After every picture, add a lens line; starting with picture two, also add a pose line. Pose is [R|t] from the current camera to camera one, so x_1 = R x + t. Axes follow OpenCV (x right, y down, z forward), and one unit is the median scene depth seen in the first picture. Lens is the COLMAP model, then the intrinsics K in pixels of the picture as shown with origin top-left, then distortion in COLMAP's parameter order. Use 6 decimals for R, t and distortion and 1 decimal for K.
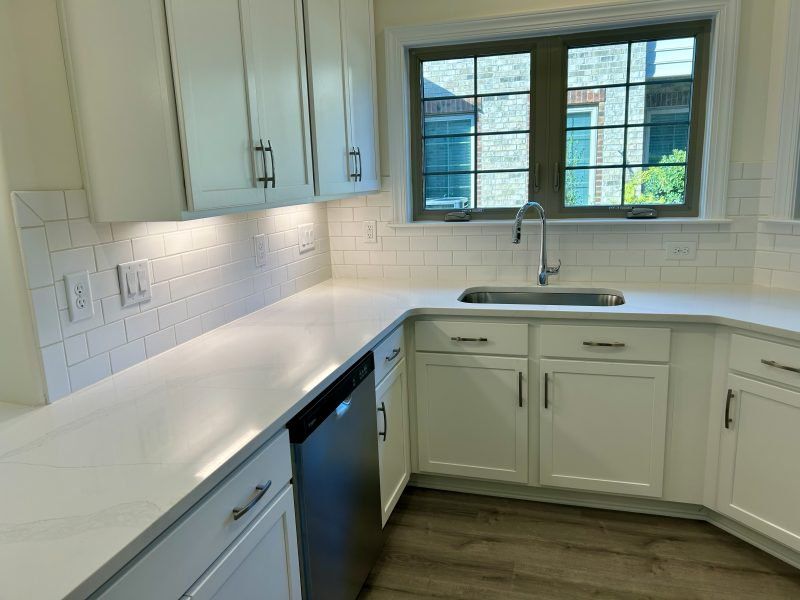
lens RADIAL K [[598.1, 0, 402.0], [0, 598.1, 303.8], [0, 0, 1]] dist [0.037740, -0.041373]
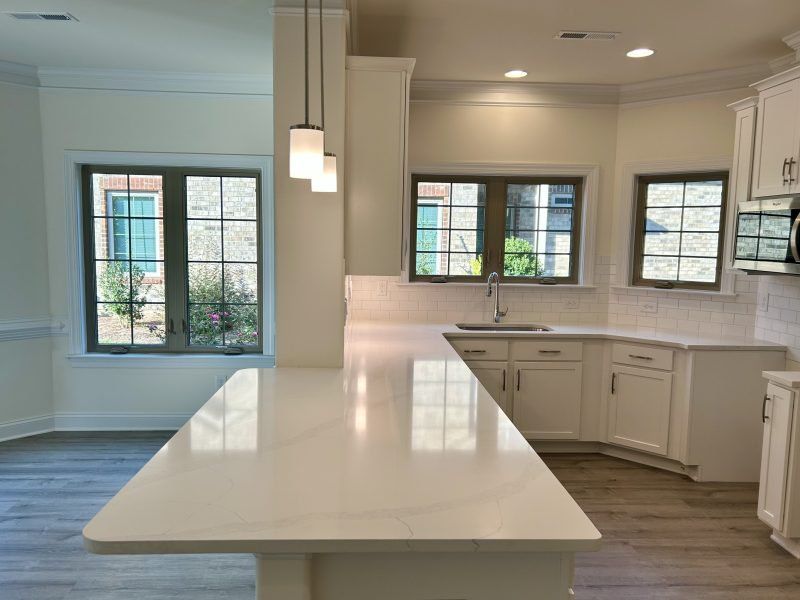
lens RADIAL K [[626.0, 0, 393.4], [0, 626.0, 303.1], [0, 0, 1]] dist [0.041661, -0.040649]
pose [[0.943681, 0.020319, 0.330231, -0.664833], [0.018560, 0.993290, -0.114155, 0.116952], [-0.330334, 0.113855, 0.936972, -0.569279]]
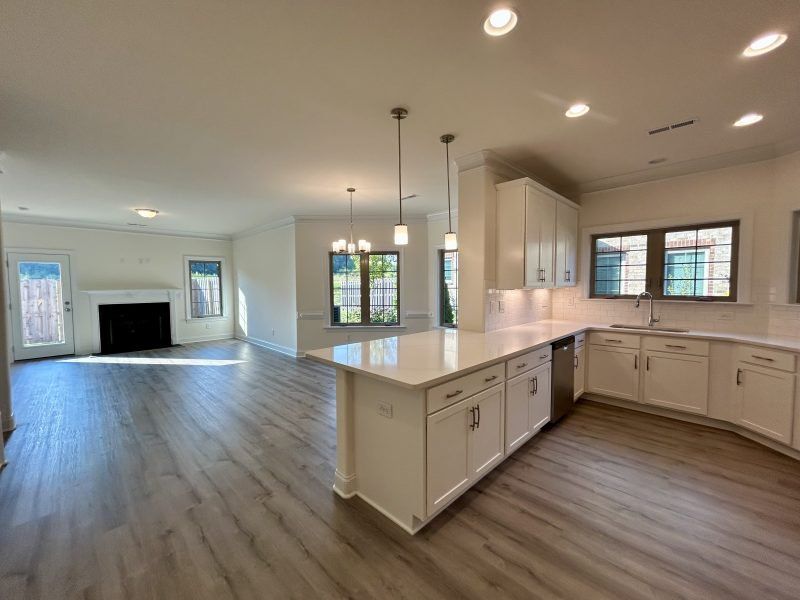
lens RADIAL K [[321.4, 0, 399.0], [0, 321.4, 299.8], [0, 0, 1]] dist [-0.001629, 0.000837]
pose [[0.878464, 0.054375, -0.474704, -0.054634], [-0.128464, 0.983800, -0.125041, 0.176314], [0.460214, 0.170826, 0.871218, -0.693868]]
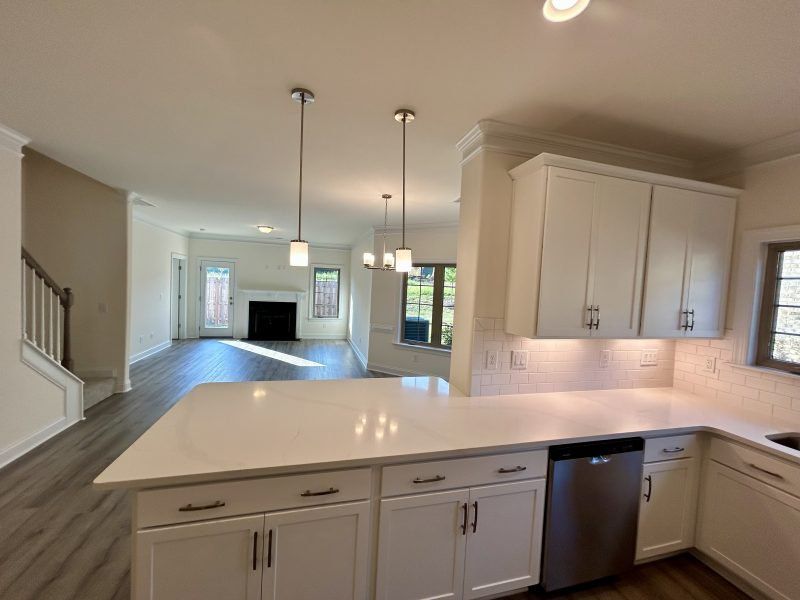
lens RADIAL K [[321.4, 0, 400.3], [0, 321.4, 299.9], [0, 0, 1]] dist [-0.001629, 0.000837]
pose [[0.527468, 0.100822, -0.843571, 0.237293], [-0.251420, 0.966982, -0.041635, -0.064731], [0.811521, 0.234051, 0.535401, -0.059763]]
